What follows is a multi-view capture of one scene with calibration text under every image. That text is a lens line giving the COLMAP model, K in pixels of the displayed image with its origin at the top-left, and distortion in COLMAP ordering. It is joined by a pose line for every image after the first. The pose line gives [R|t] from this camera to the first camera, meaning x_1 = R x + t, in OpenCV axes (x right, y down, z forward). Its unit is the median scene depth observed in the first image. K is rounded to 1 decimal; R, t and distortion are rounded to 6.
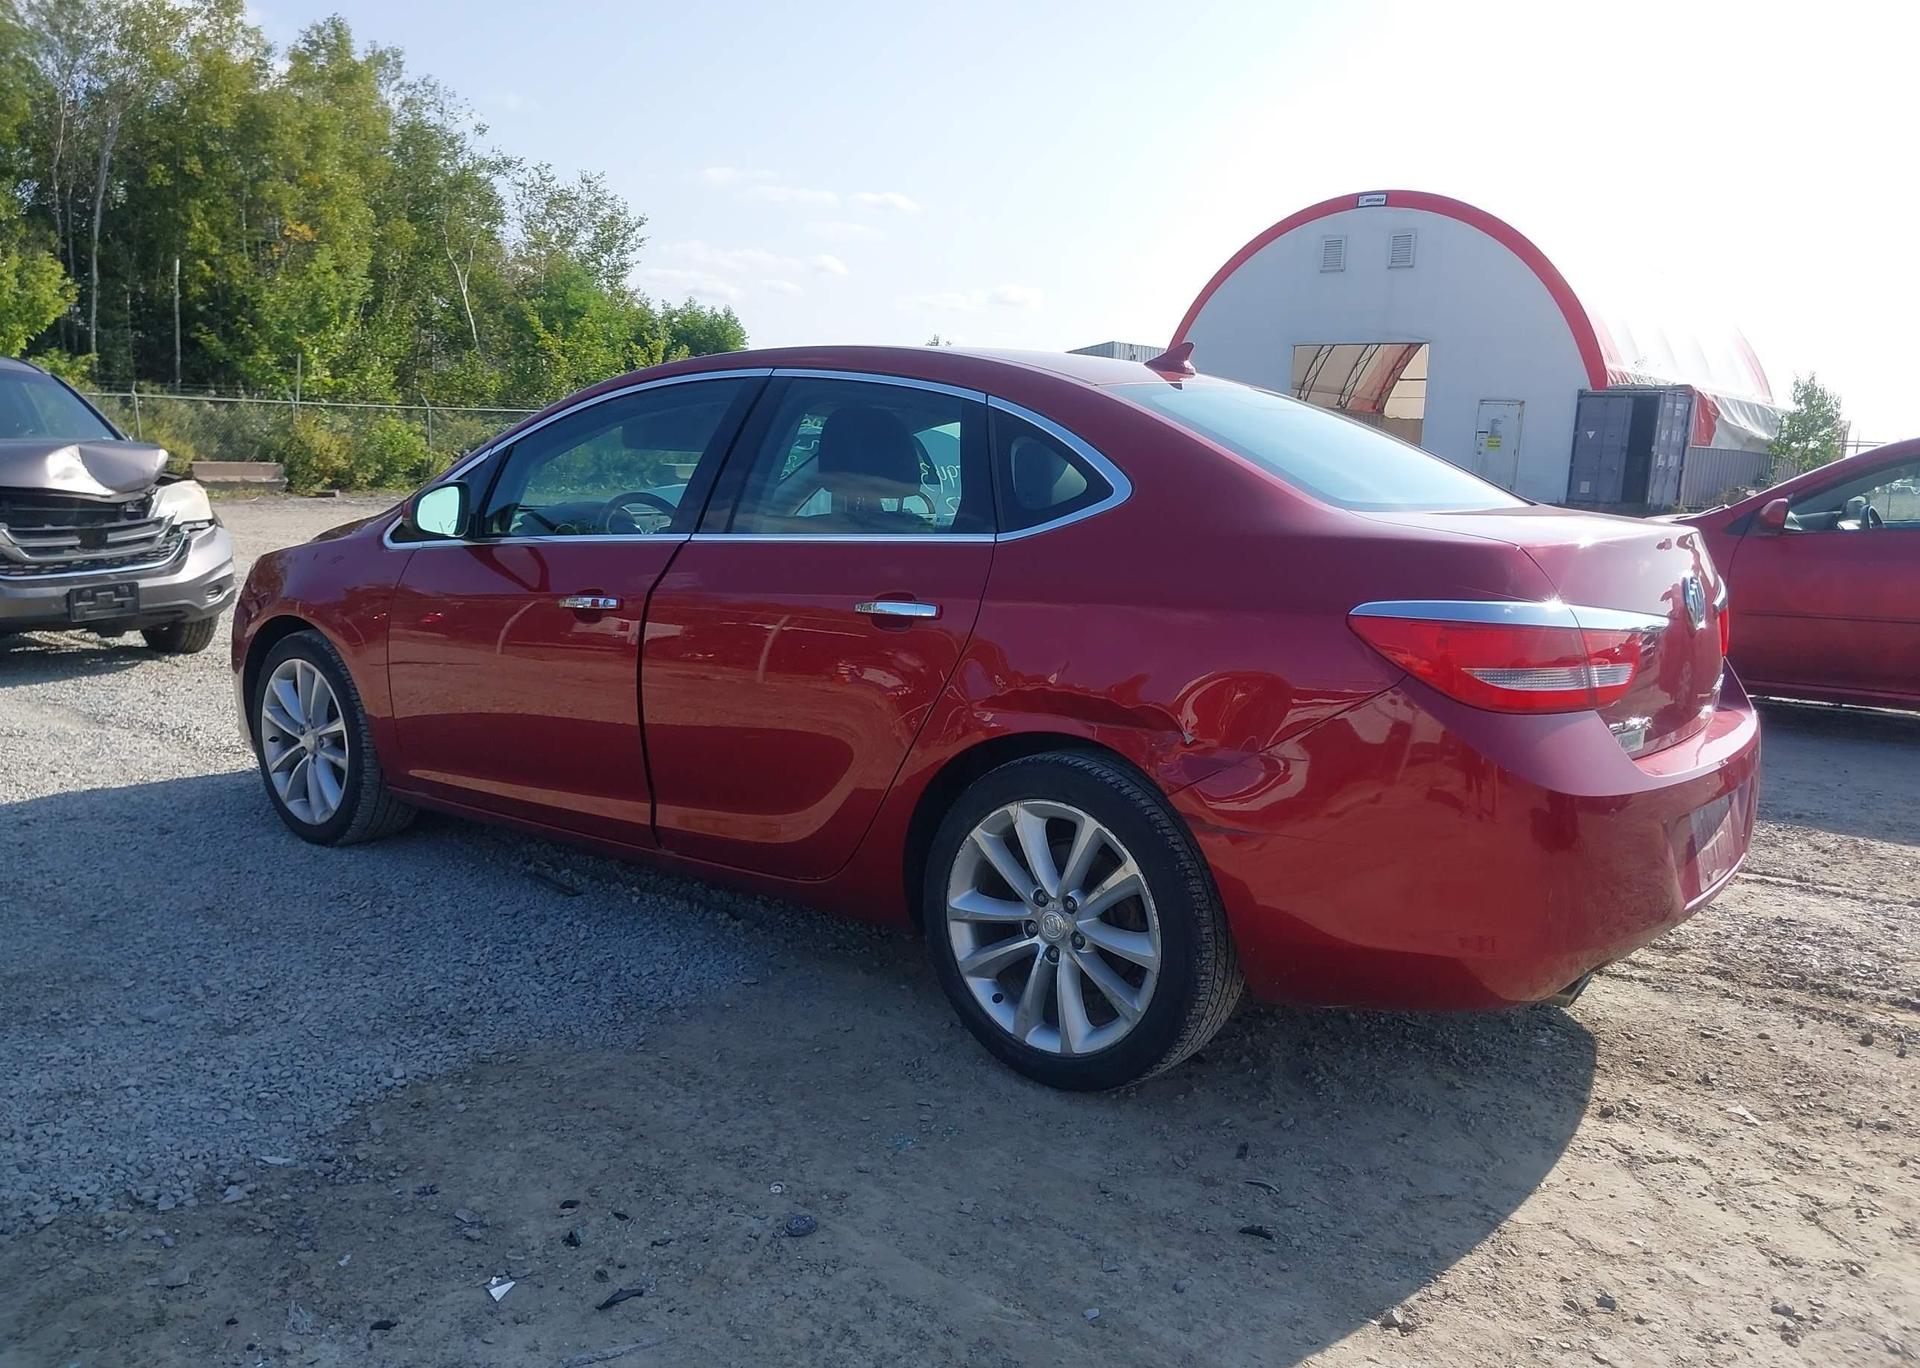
lens RADIAL K [[1501.7, 0, 954.9], [0, 1501.7, 706.8], [0, 0, 1]] dist [0.045328, -0.062602]
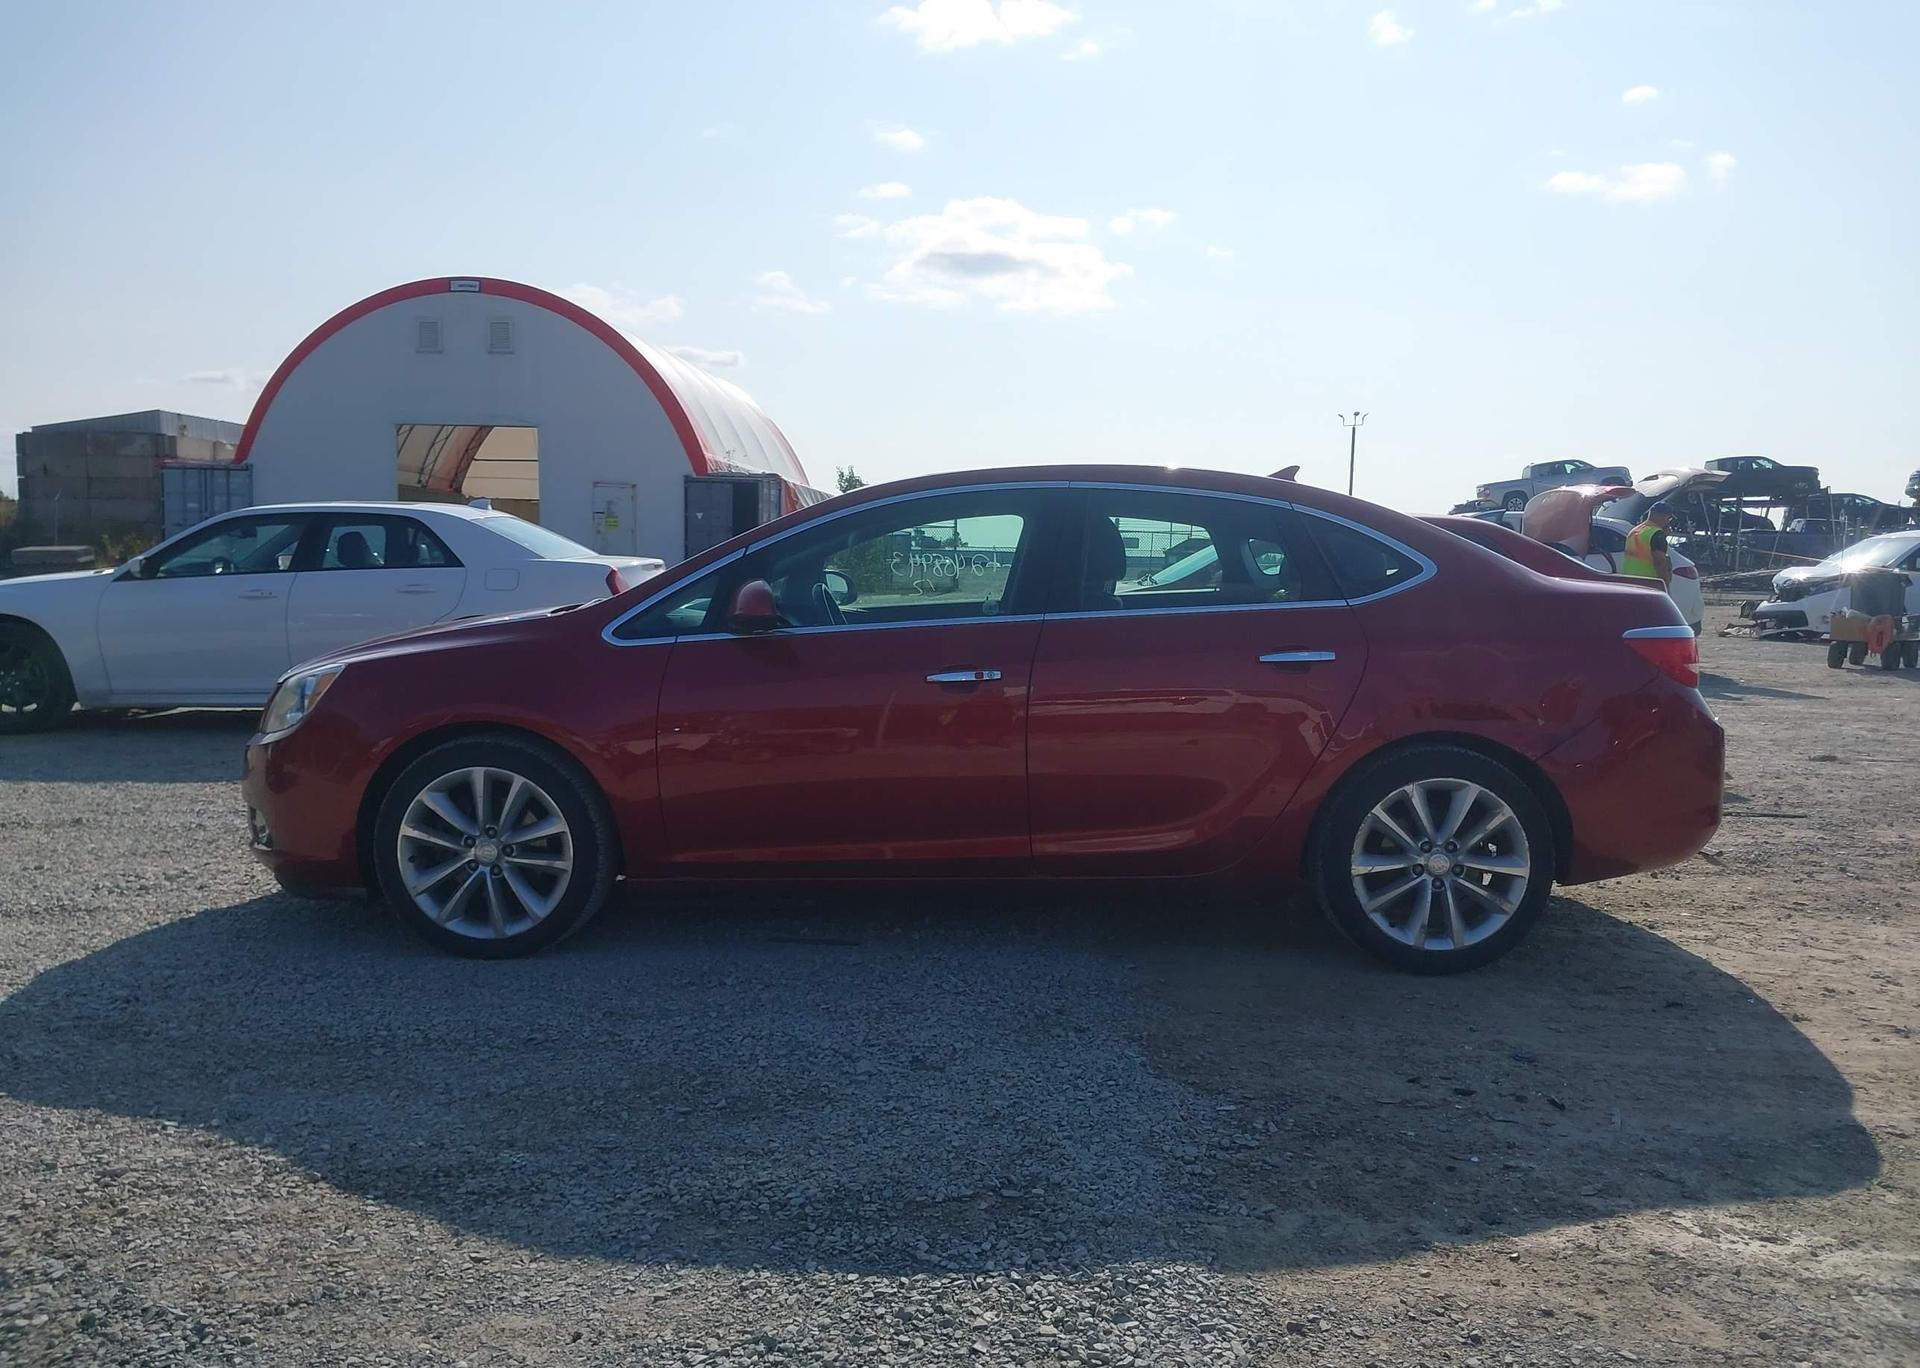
lens RADIAL K [[1501.7, 0, 954.9], [0, 1501.7, 706.8], [0, 0, 1]] dist [0.045328, -0.062602]
pose [[0.796608, -0.076645, 0.599617, -1.060167], [0.106498, 0.994209, -0.014403, -0.032777], [-0.595041, 0.075332, 0.800157, 0.076602]]
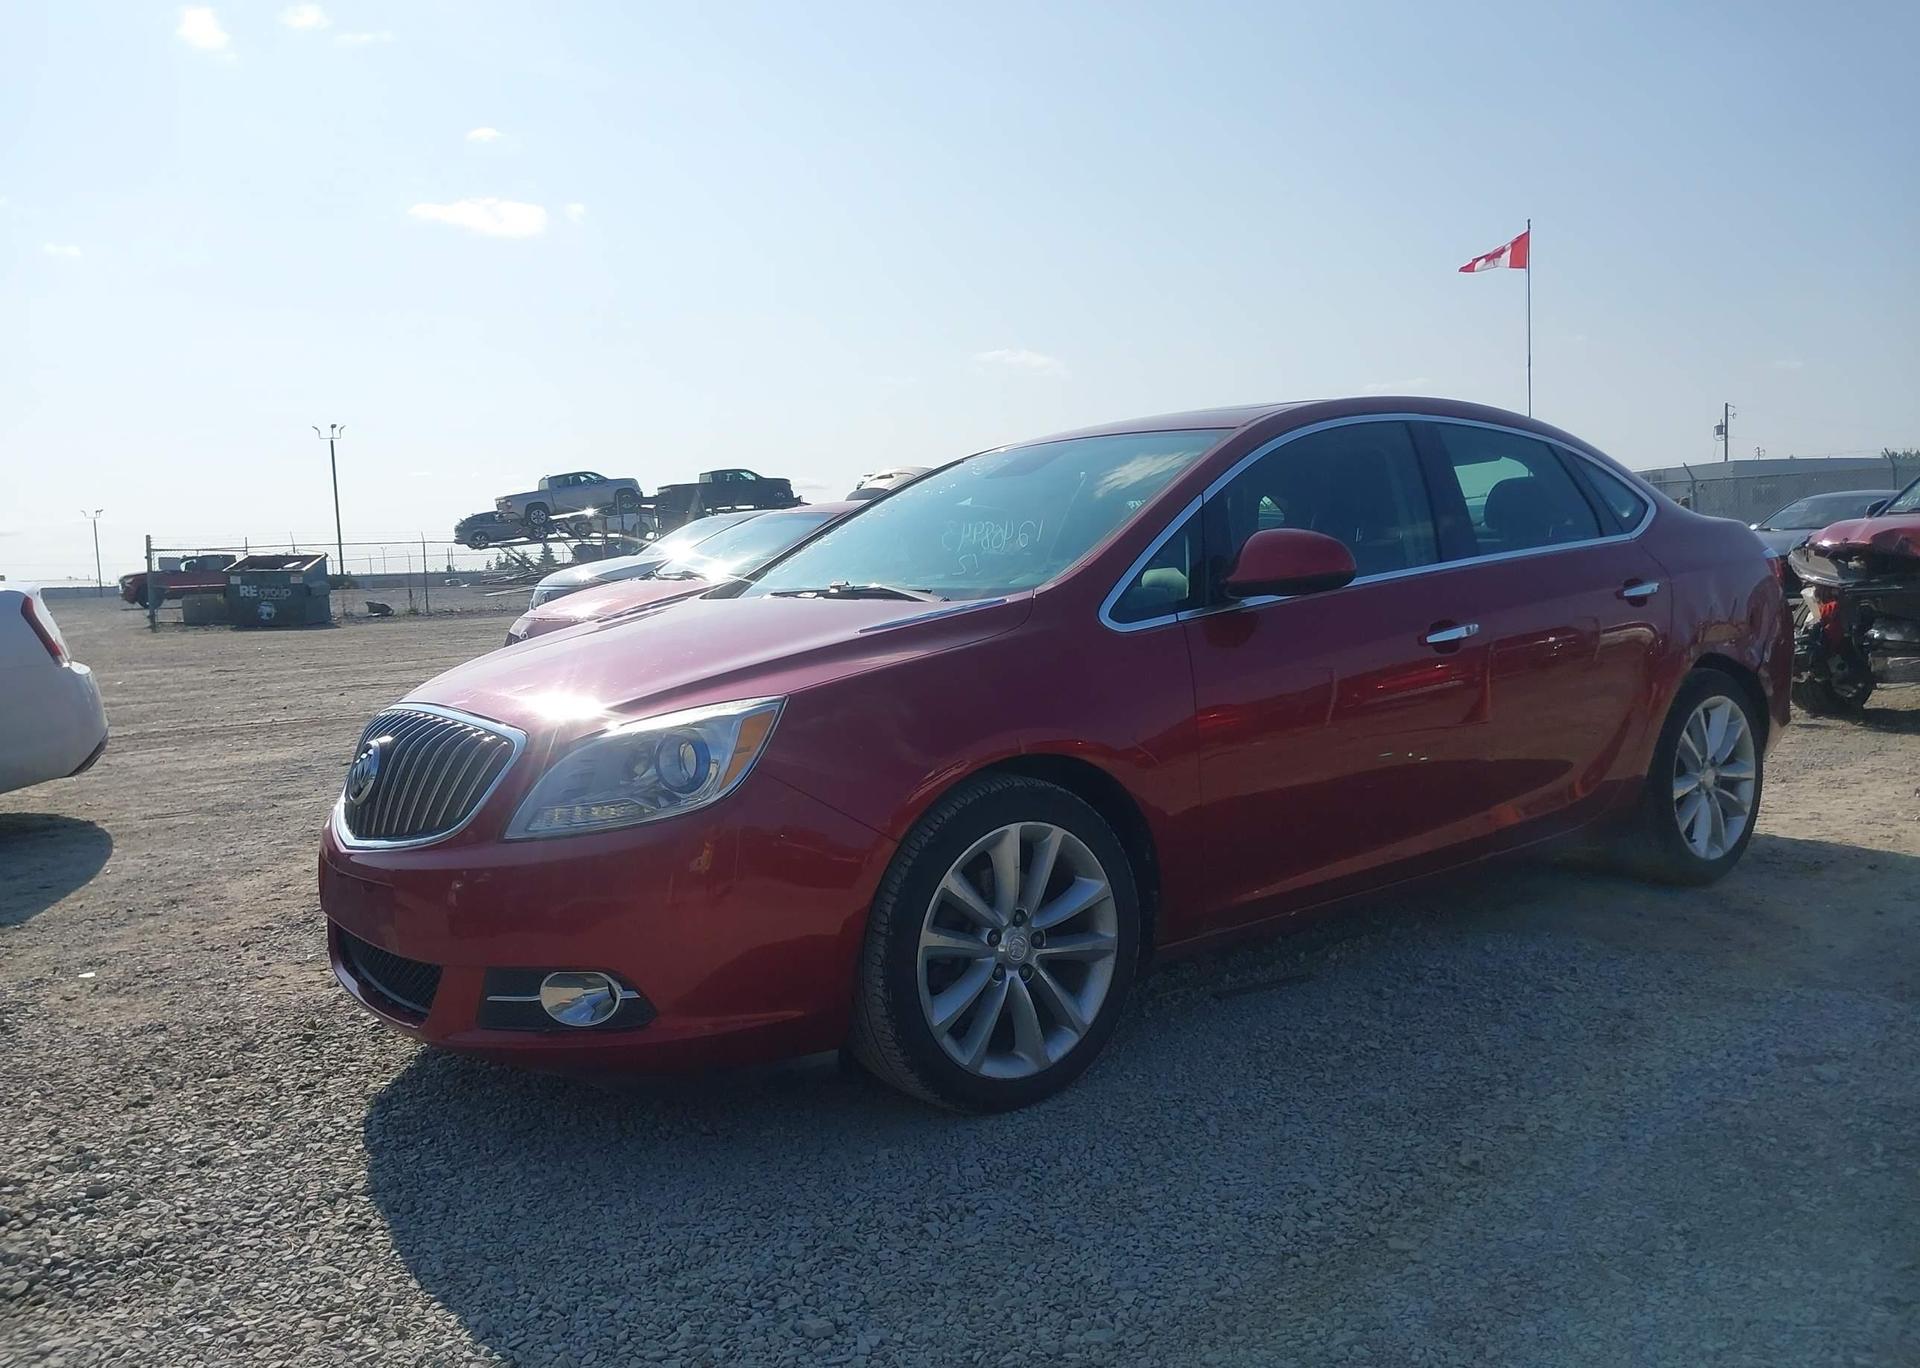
lens RADIAL K [[1501.7, 0, 954.9], [0, 1501.7, 706.8], [0, 0, 1]] dist [0.045328, -0.062602]
pose [[0.271591, -0.129933, 0.953601, -1.449709], [0.197532, 0.977276, 0.076900, -0.186360], [-0.941923, 0.167481, 0.291086, 1.145885]]
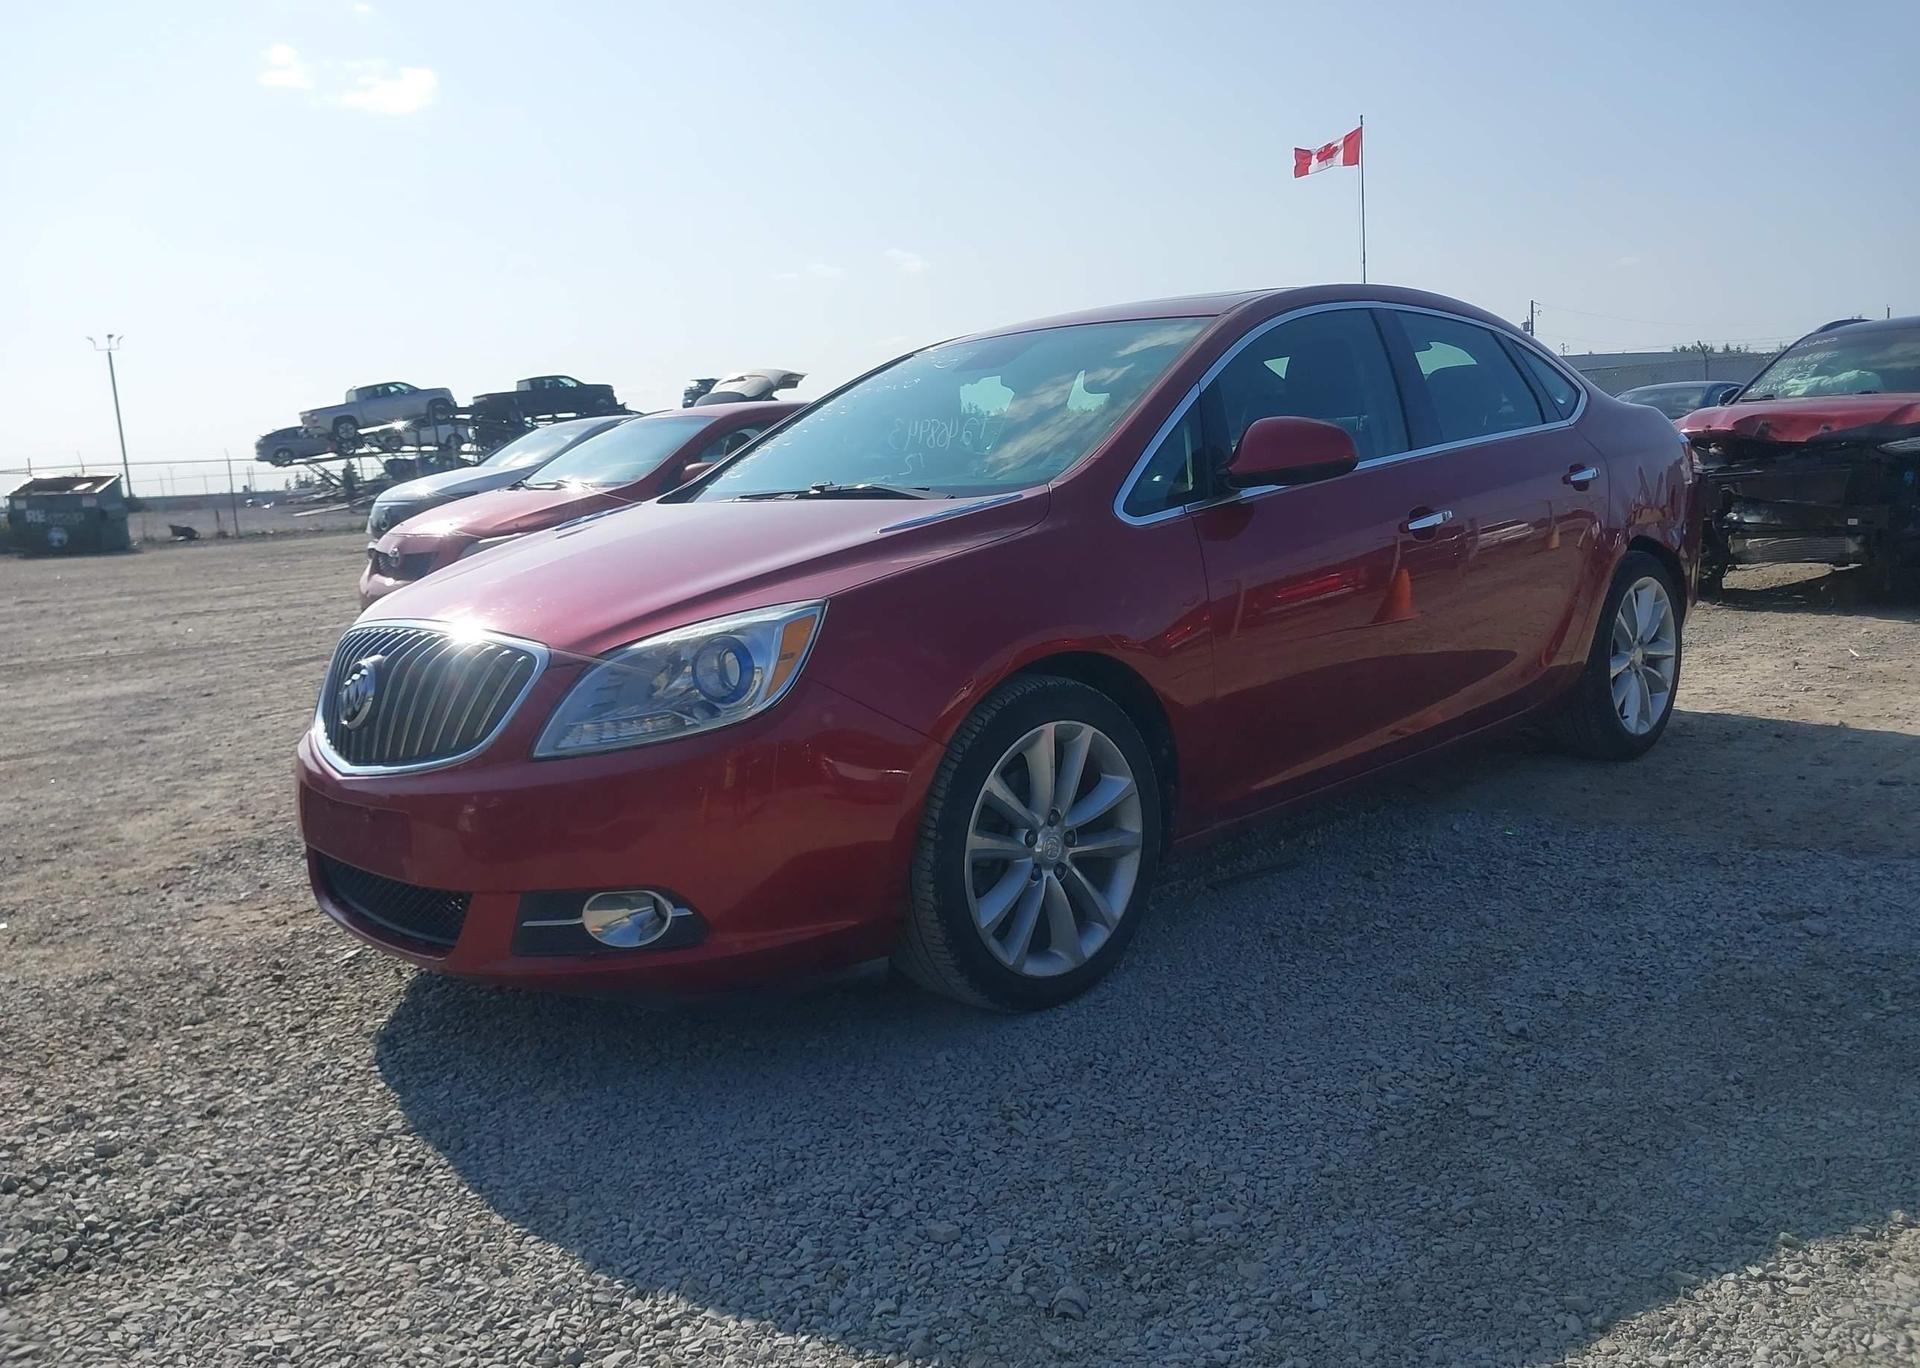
lens RADIAL K [[1510.4, 0, 963.0], [0, 1510.4, 712.4], [0, 0, 1]] dist [0.035449, -0.053629]
pose [[0.159311, -0.198677, 0.967030, -1.460254], [0.217866, 0.962465, 0.161847, -0.202671], [-0.962888, 0.184899, 0.196617, 1.256715]]
